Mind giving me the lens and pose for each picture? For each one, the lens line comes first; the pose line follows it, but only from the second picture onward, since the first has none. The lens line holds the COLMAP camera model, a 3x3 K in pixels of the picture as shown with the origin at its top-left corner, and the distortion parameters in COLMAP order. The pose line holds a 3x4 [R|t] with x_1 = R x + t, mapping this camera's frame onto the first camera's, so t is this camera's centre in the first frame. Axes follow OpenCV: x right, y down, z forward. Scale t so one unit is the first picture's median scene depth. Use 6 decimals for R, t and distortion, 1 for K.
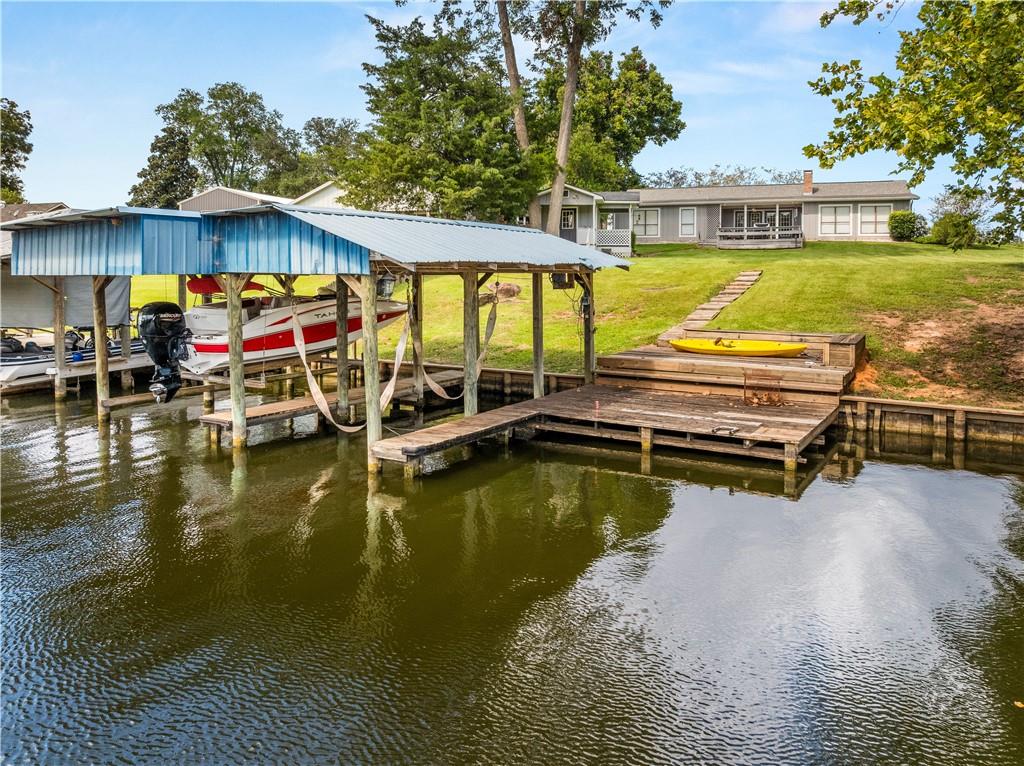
lens RADIAL K [[746.2, 0, 477.3], [0, 746.2, 346.7], [0, 0, 1]] dist [-0.039361, -0.005585]
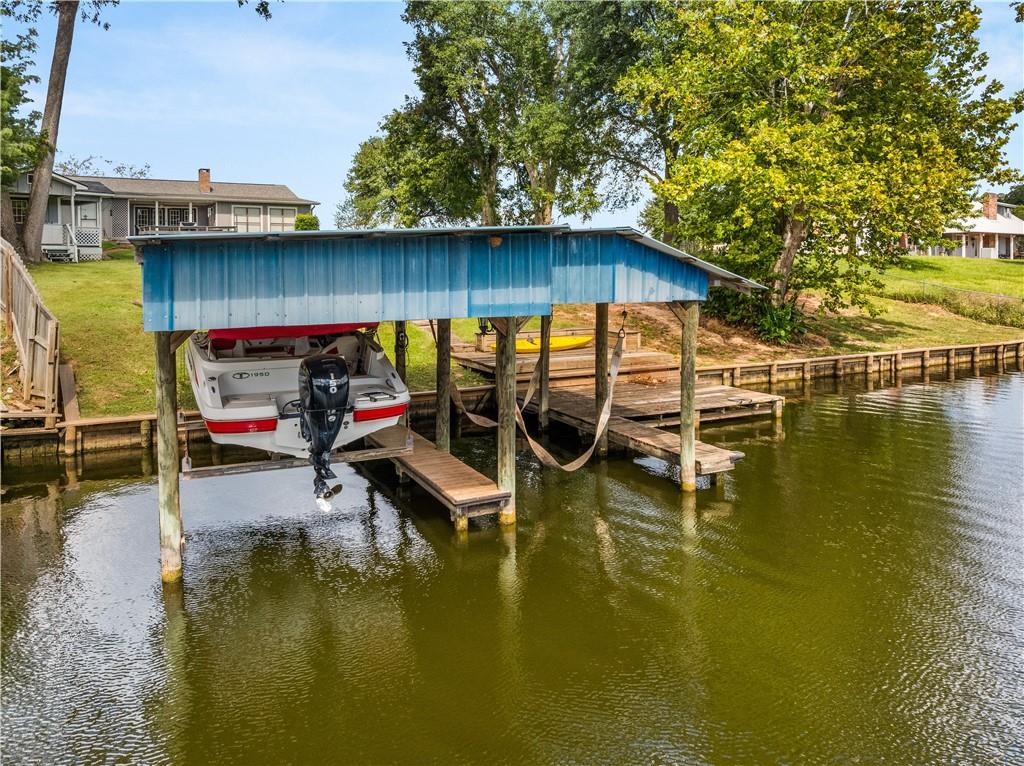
lens RADIAL K [[714.4, 0, 606.6], [0, 714.4, 382.6], [0, 0, 1]] dist [-0.040745, -0.002464]
pose [[0.507443, -0.145328, 0.849342, -0.565395], [0.094286, 0.989121, 0.112914, -0.057736], [-0.856511, 0.022784, 0.515625, 0.320691]]
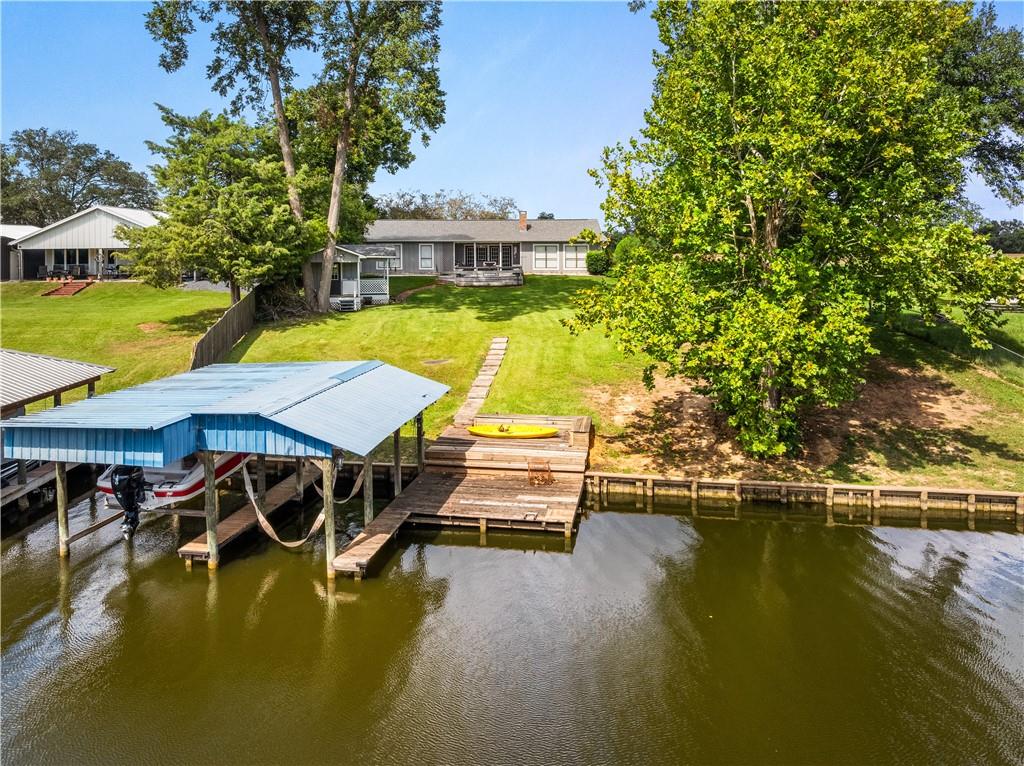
lens RADIAL K [[726.7, 0, 508.9], [0, 726.7, 383.0], [0, 0, 1]] dist [-0.037538, -0.001910]
pose [[0.916949, -0.052503, 0.395534, -0.207902], [0.031678, 0.997755, 0.059002, -0.173685], [-0.397744, -0.041572, 0.916554, -0.284431]]
